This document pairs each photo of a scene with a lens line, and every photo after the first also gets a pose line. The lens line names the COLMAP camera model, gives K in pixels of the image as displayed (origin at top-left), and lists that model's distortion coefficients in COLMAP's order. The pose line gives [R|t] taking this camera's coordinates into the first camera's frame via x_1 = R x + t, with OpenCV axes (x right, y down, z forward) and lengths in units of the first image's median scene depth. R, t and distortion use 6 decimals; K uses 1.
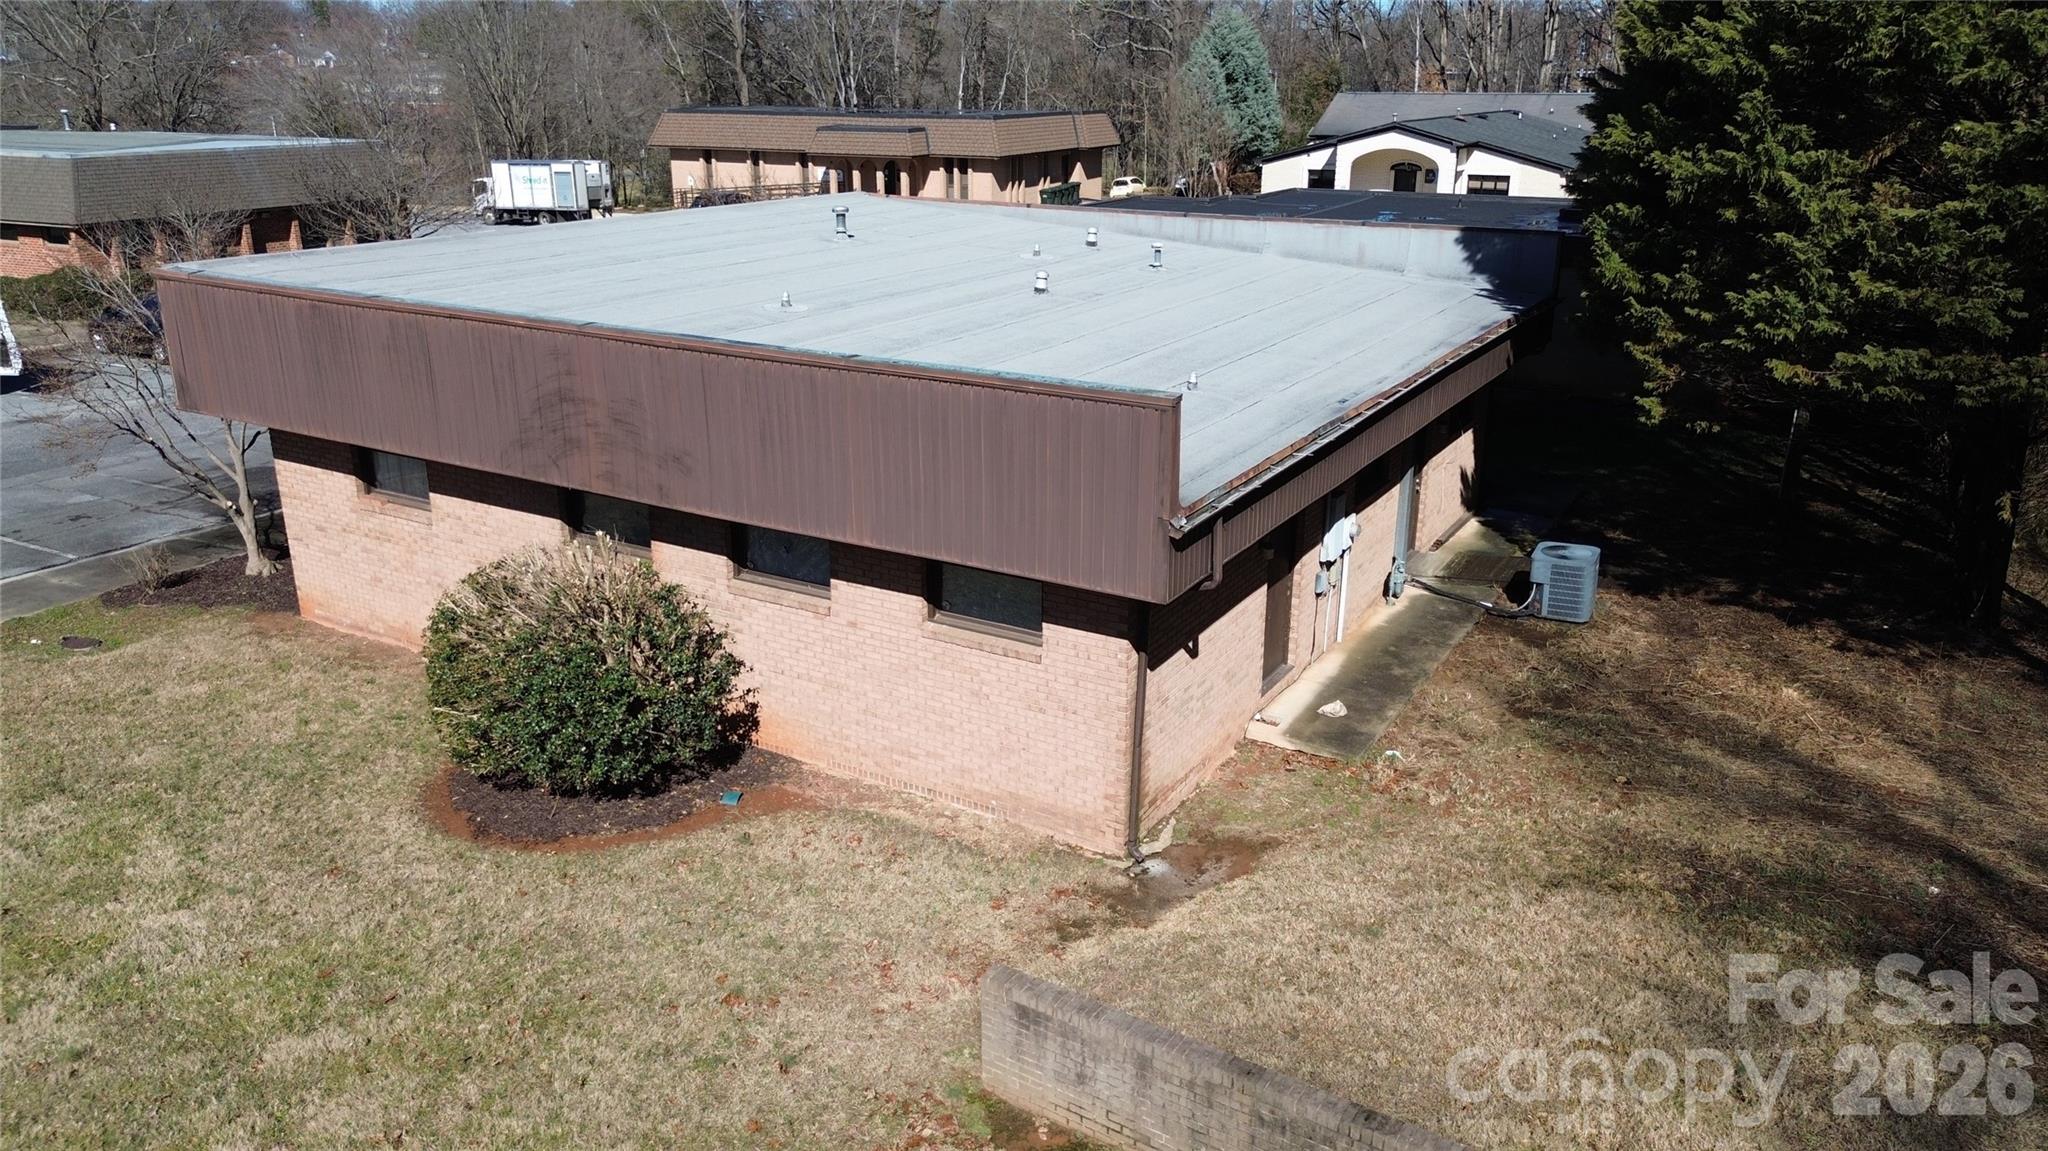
lens RADIAL K [[1455.7, 0, 1022.7], [0, 1455.7, 569.7], [0, 0, 1]] dist [0.070346, -0.061377]
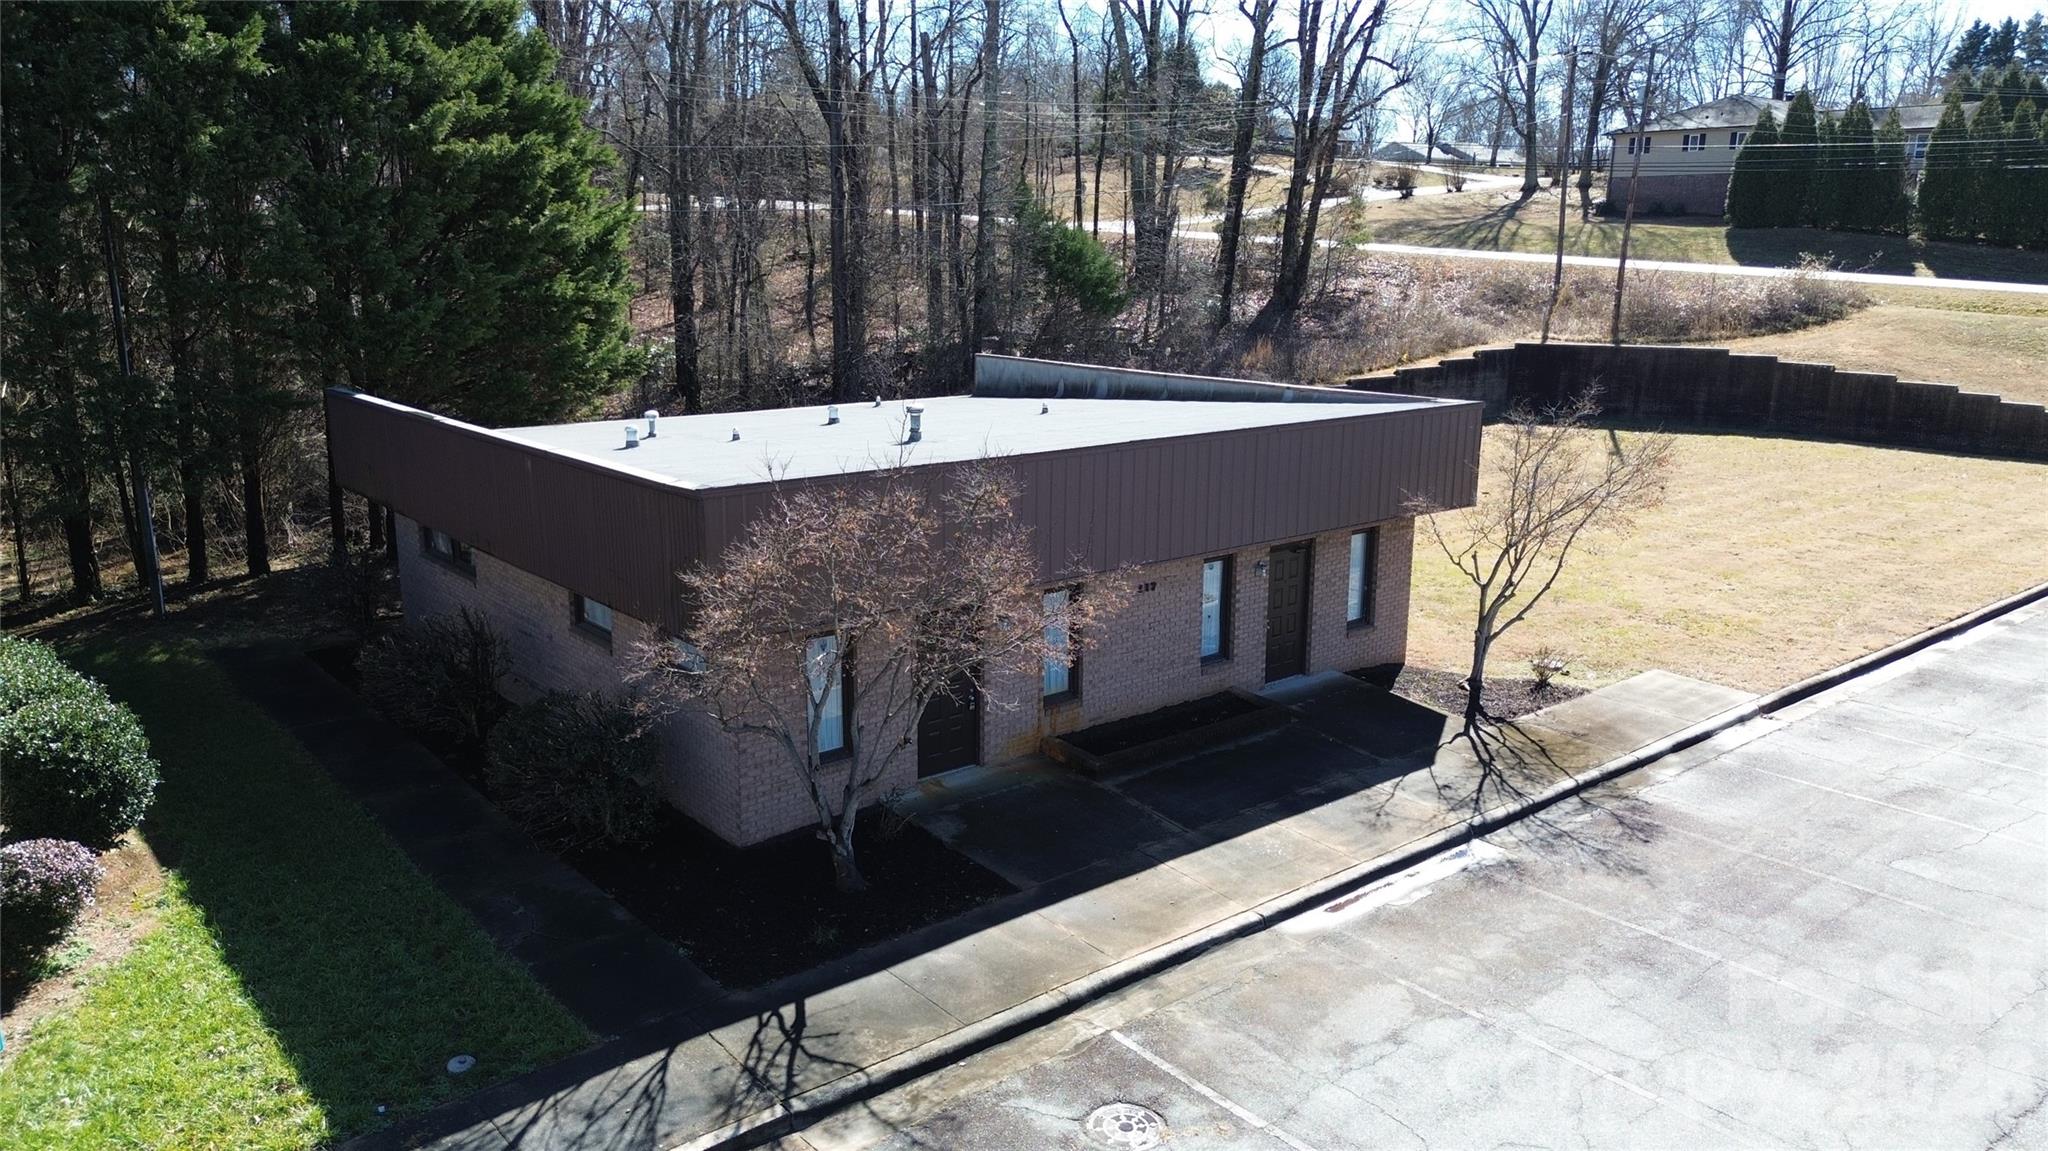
lens RADIAL K [[1455.7, 0, 1033.7], [0, 1455.7, 568.3], [0, 0, 1]] dist [0.070346, -0.061377]
pose [[-0.942685, -0.081977, 0.323458, -0.684051], [0.099763, 0.855775, 0.507637, -0.851353], [-0.318422, 0.510811, -0.798548, 2.434220]]
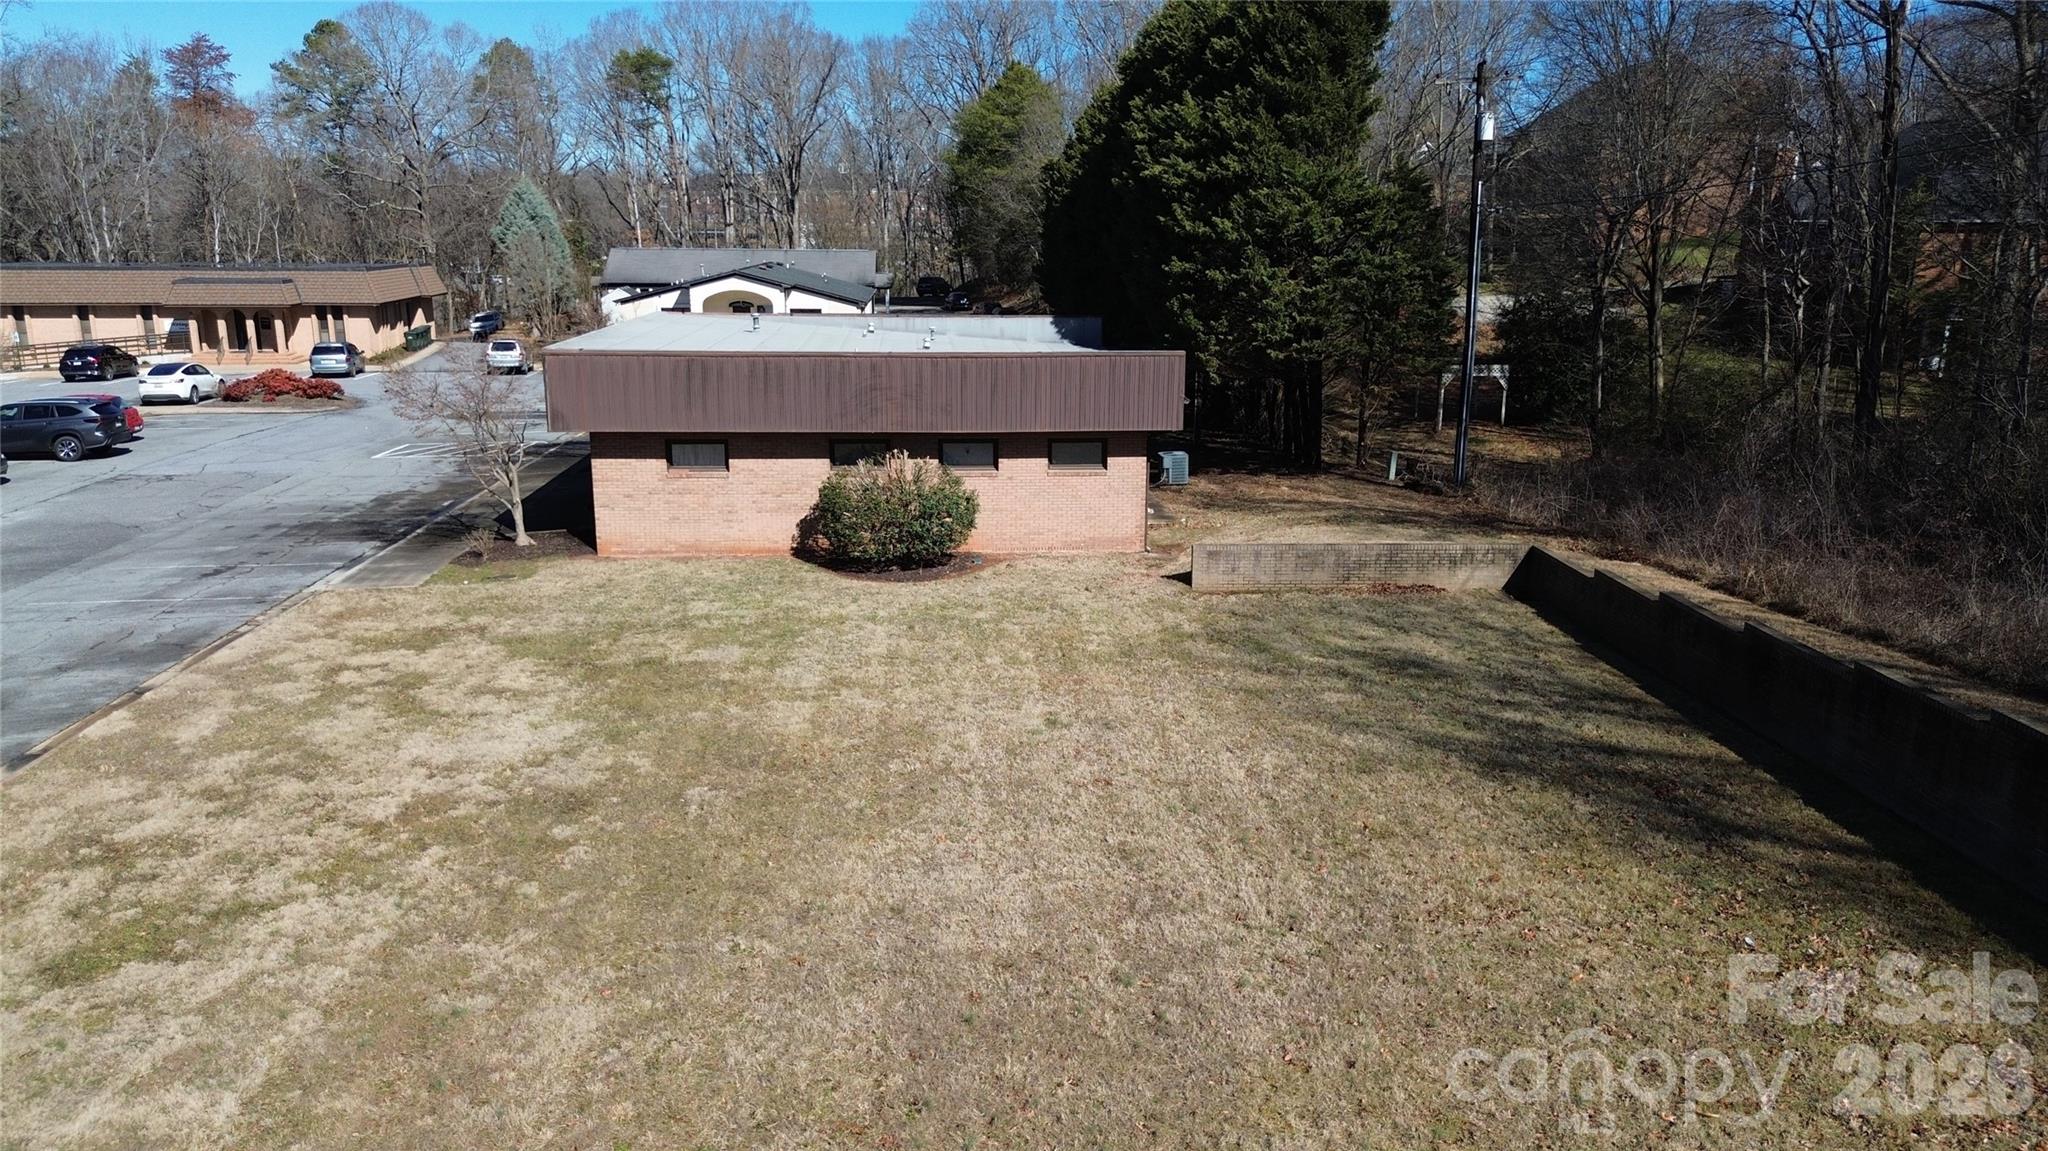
lens RADIAL K [[1455.7, 0, 1021.4], [0, 1455.7, 579.3], [0, 0, 1]] dist [0.070346, -0.061377]
pose [[0.822177, -0.131714, 0.553783, -1.181506], [0.182331, 0.982541, -0.037007, 0.239887], [-0.539240, 0.131398, 0.831838, -0.739160]]
